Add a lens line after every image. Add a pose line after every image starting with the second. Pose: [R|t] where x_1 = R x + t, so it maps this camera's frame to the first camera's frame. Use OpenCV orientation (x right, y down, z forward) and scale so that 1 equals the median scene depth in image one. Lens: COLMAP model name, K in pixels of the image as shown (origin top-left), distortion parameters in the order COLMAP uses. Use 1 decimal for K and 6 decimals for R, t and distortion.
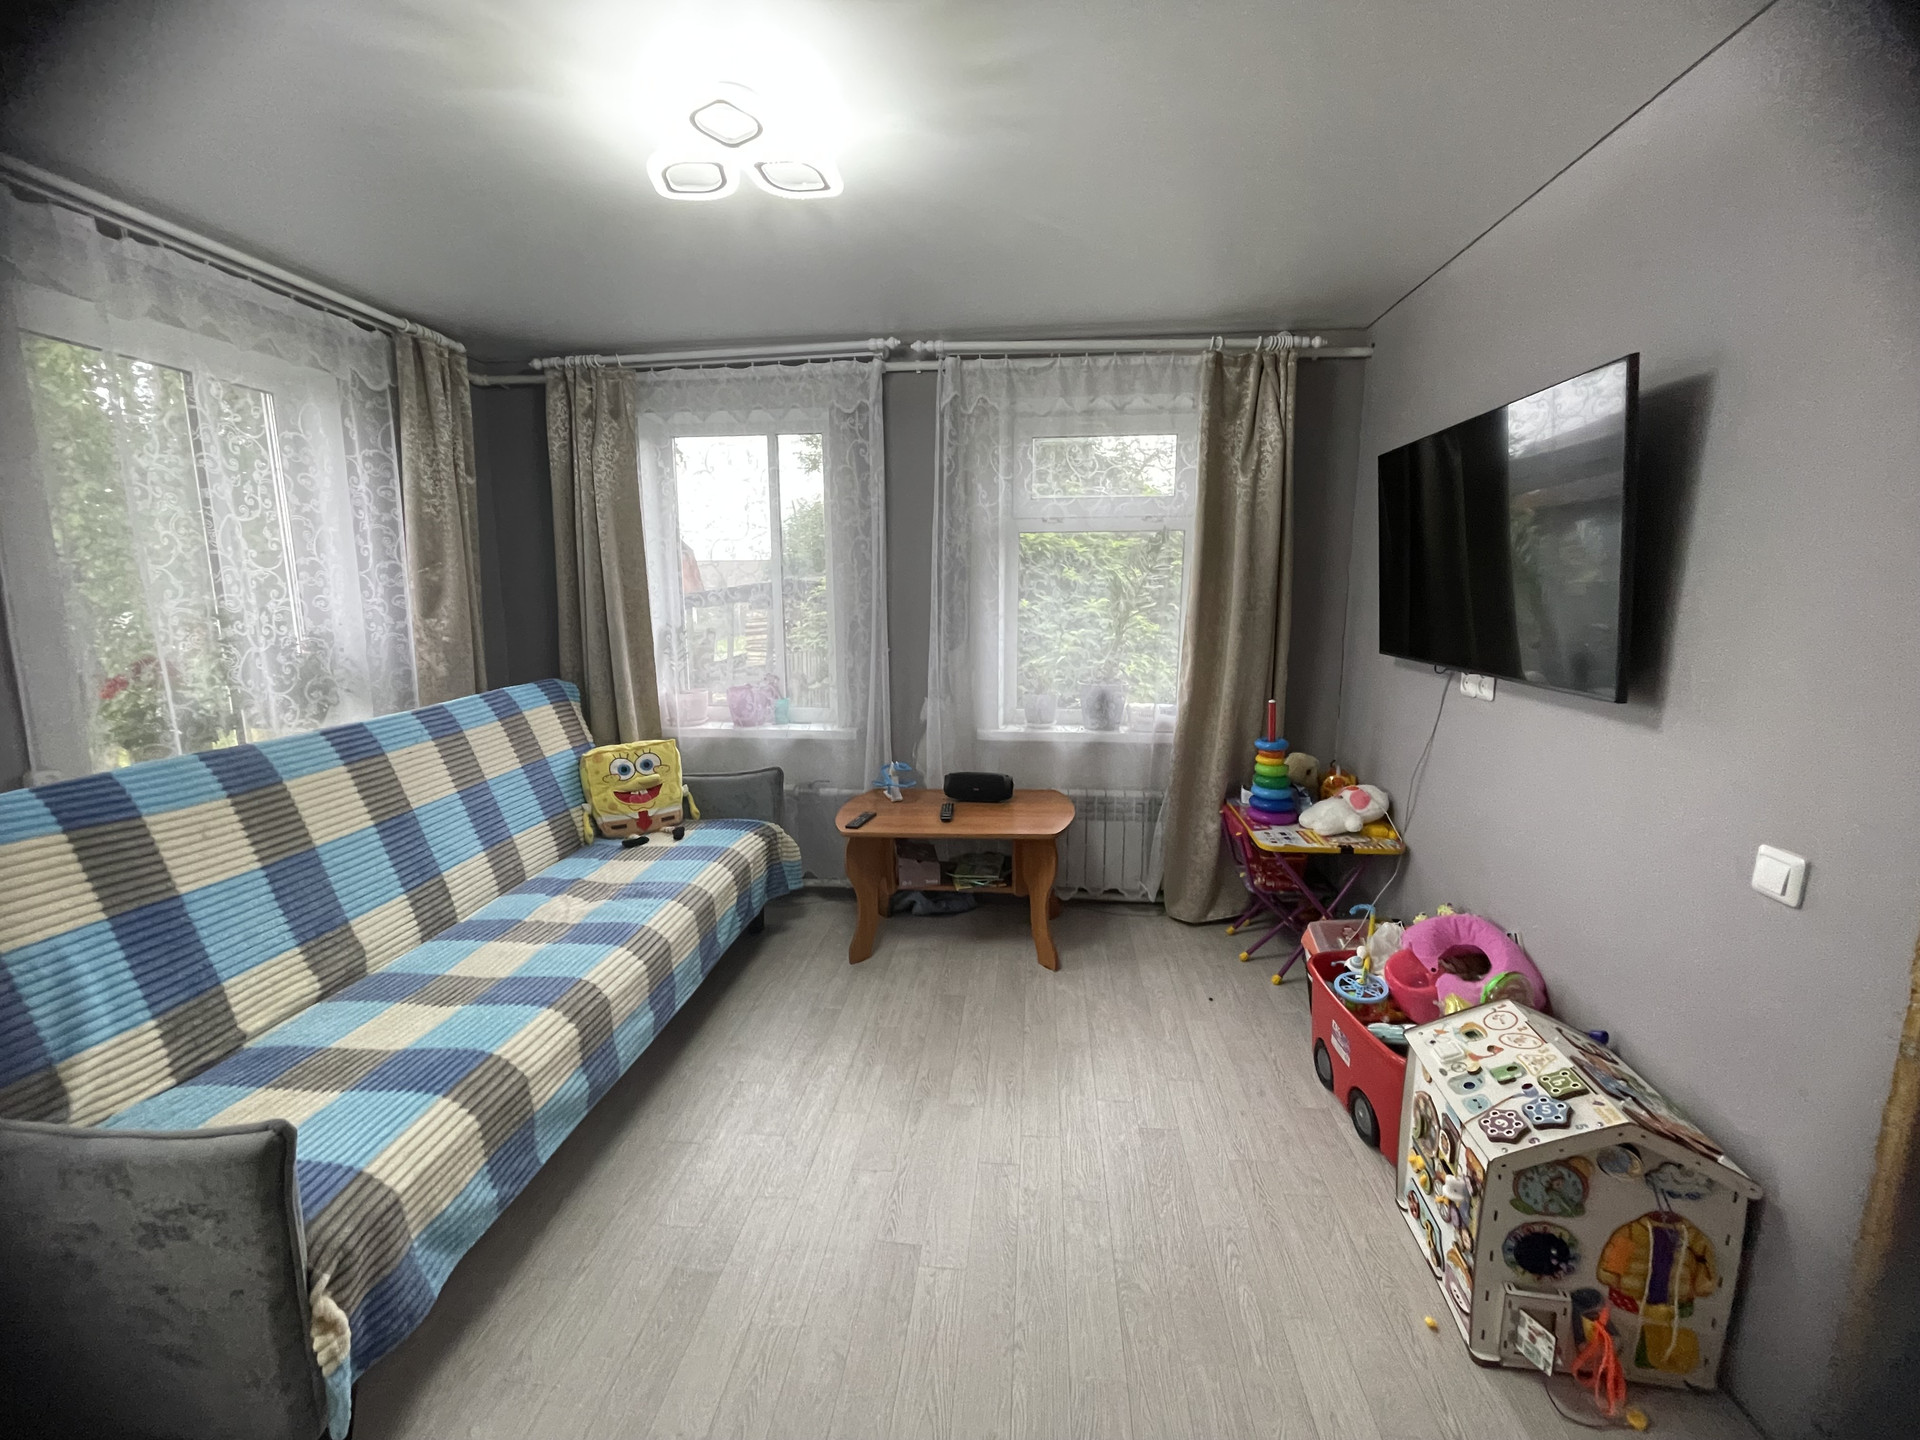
lens RADIAL K [[775.2, 0, 960.3], [0, 775.2, 711.1], [0, 0, 1]] dist [-0.002235, 0.000136]
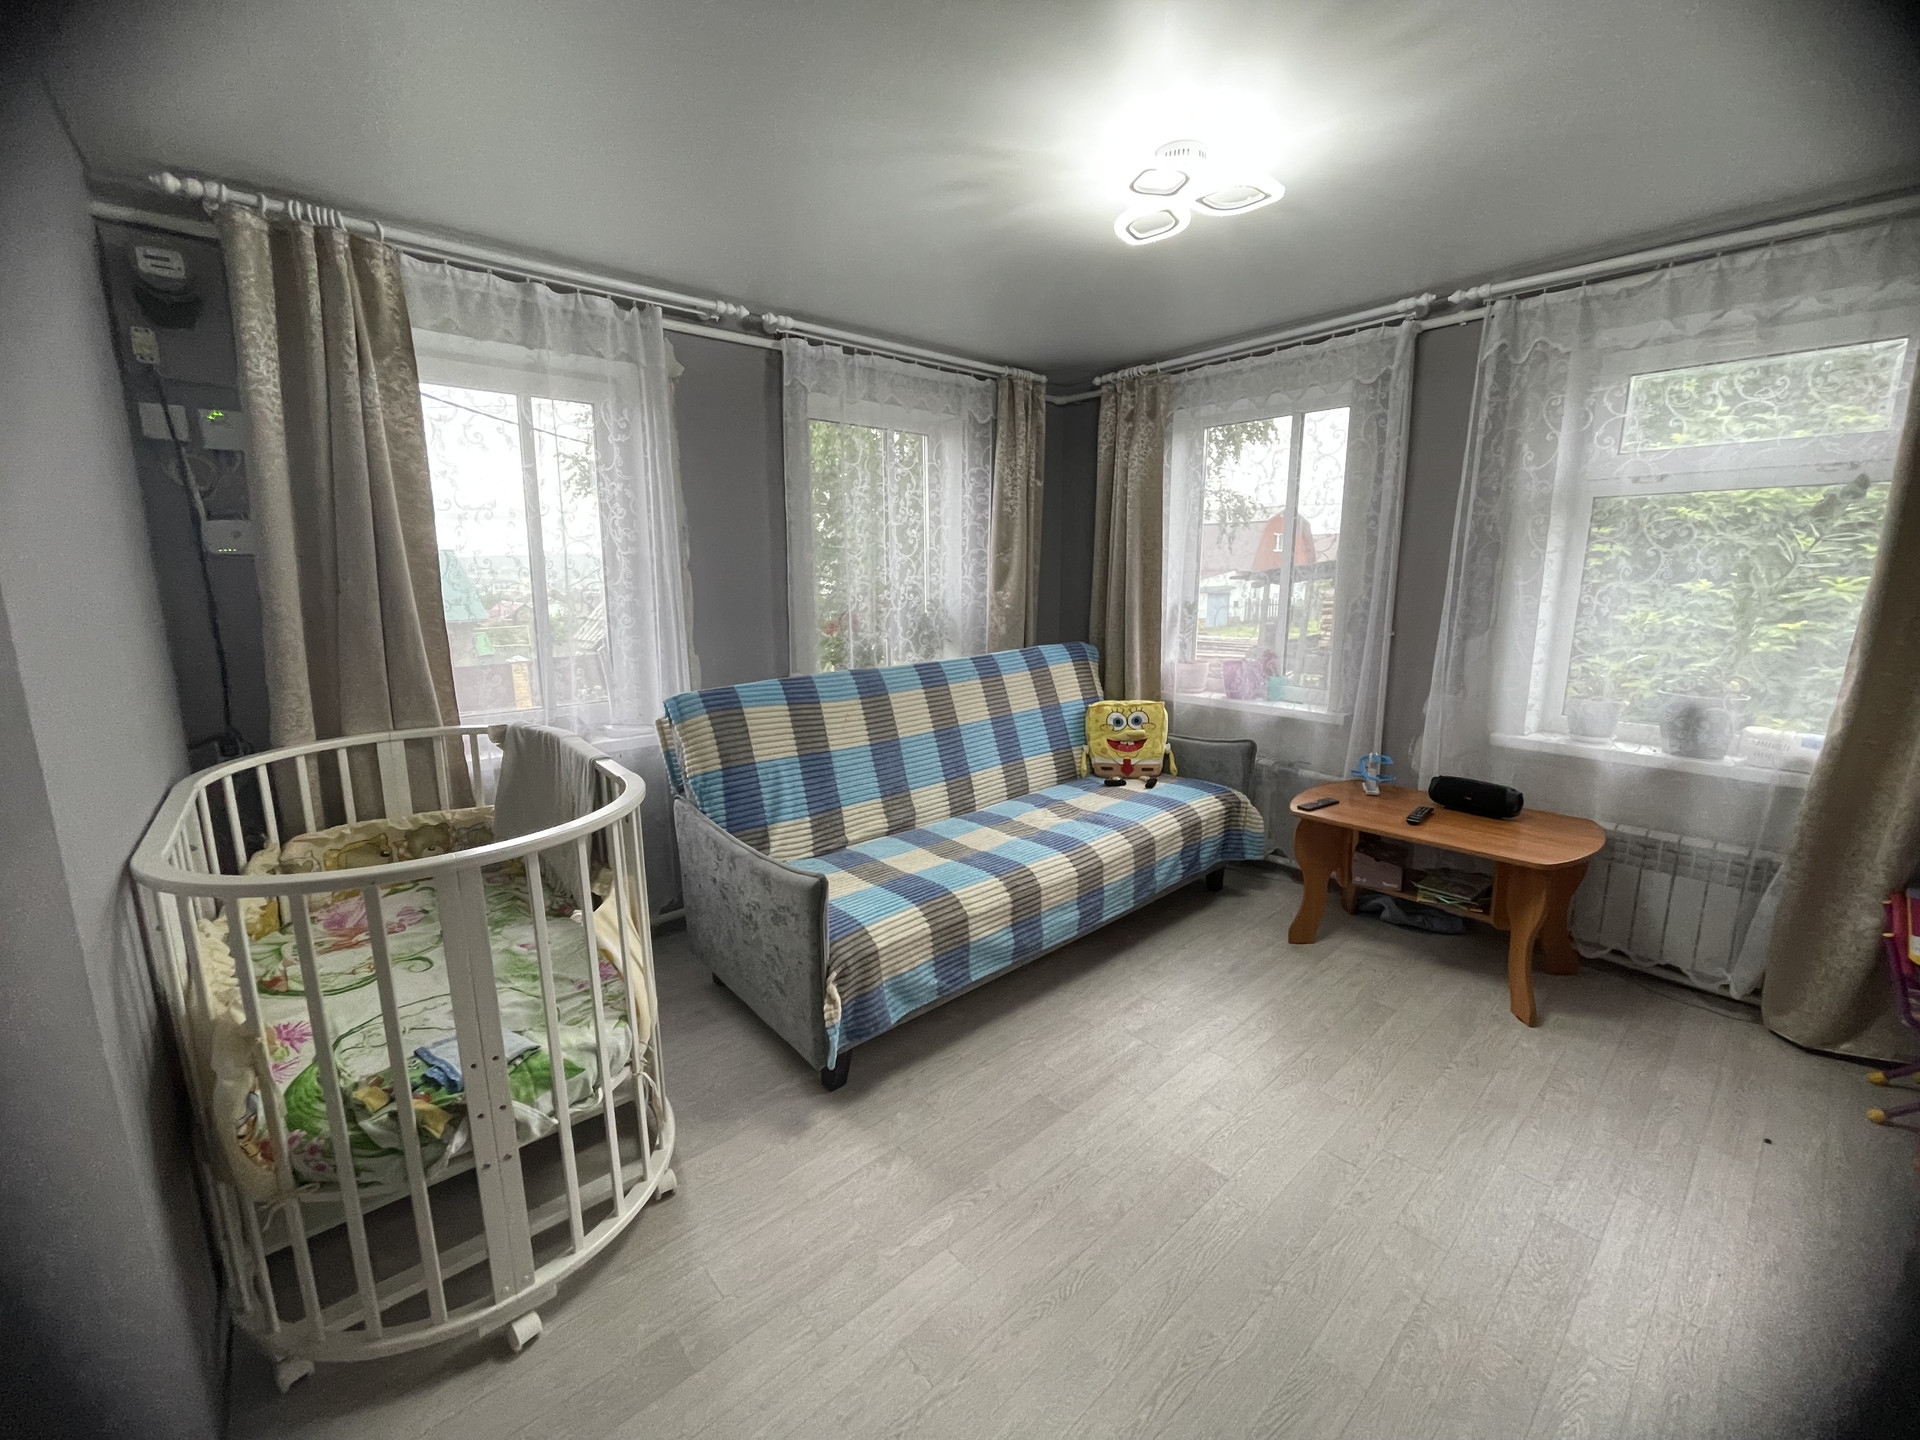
lens RADIAL K [[775.2, 0, 960.3], [0, 775.2, 711.1], [0, 0, 1]] dist [-0.002235, 0.000136]
pose [[0.737125, 0.123459, -0.664383, 0.178180], [-0.103508, 0.992195, 0.069533, 0.001817], [0.667782, 0.017515, 0.744151, -0.041129]]
